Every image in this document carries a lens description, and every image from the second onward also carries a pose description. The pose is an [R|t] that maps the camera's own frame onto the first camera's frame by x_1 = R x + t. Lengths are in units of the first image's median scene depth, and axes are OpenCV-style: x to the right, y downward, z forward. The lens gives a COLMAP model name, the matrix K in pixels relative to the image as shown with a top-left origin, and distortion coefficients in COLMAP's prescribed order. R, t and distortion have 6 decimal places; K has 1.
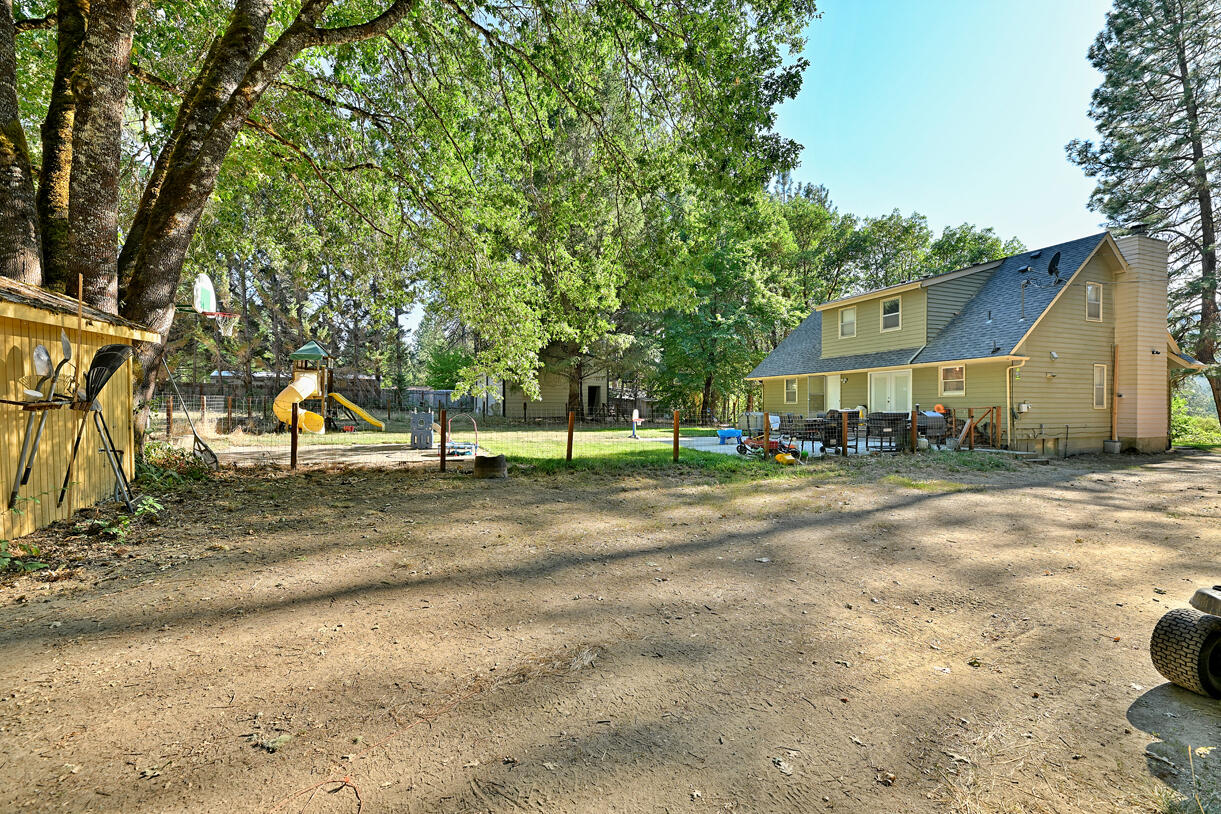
lens RADIAL K [[524.6, 0, 607.8], [0, 524.6, 406.4], [0, 0, 1]] dist [-0.003337, 0.000421]
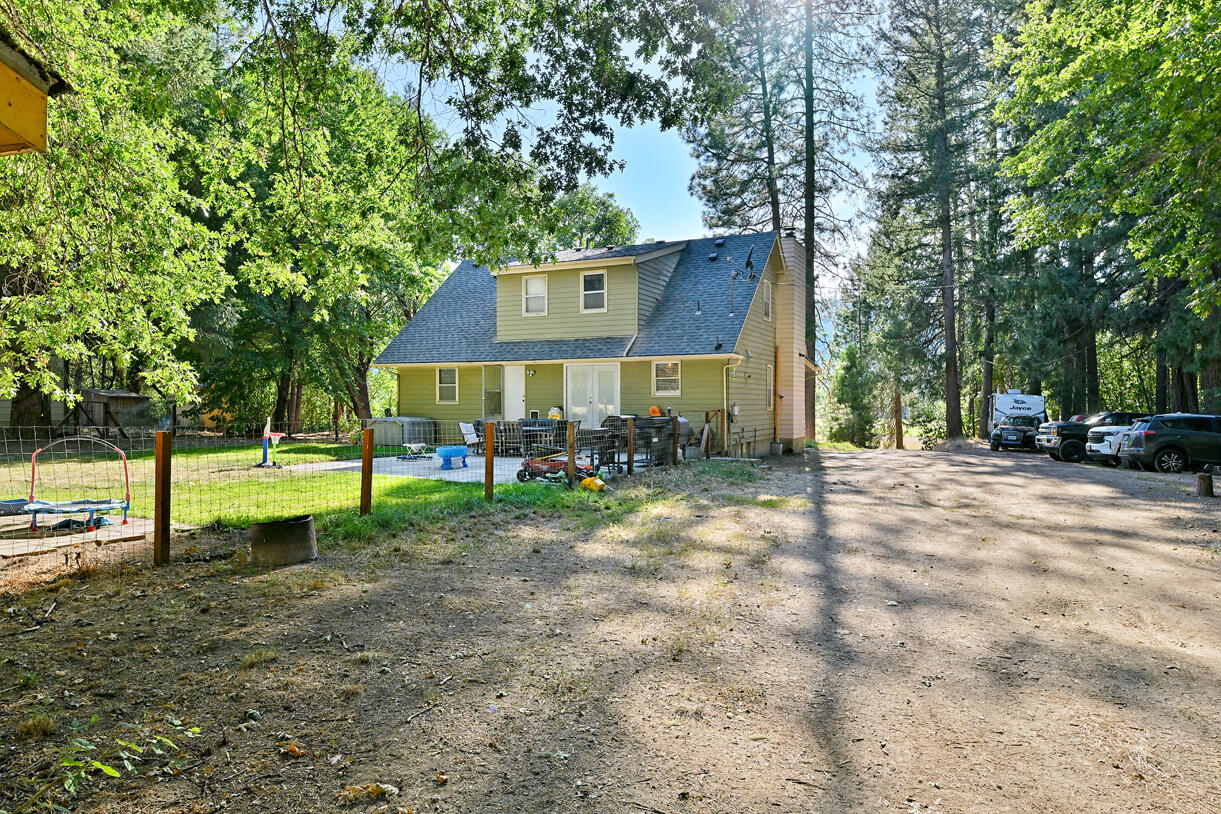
lens RADIAL K [[796.5, 0, 610.7], [0, 796.5, 411.8], [0, 0, 1]] dist [0.005964, 0.000172]
pose [[0.729098, -0.006680, 0.684377, -0.266751], [-0.002984, 0.999912, 0.012940, -0.010338], [-0.684403, -0.011477, 0.729014, 0.105714]]
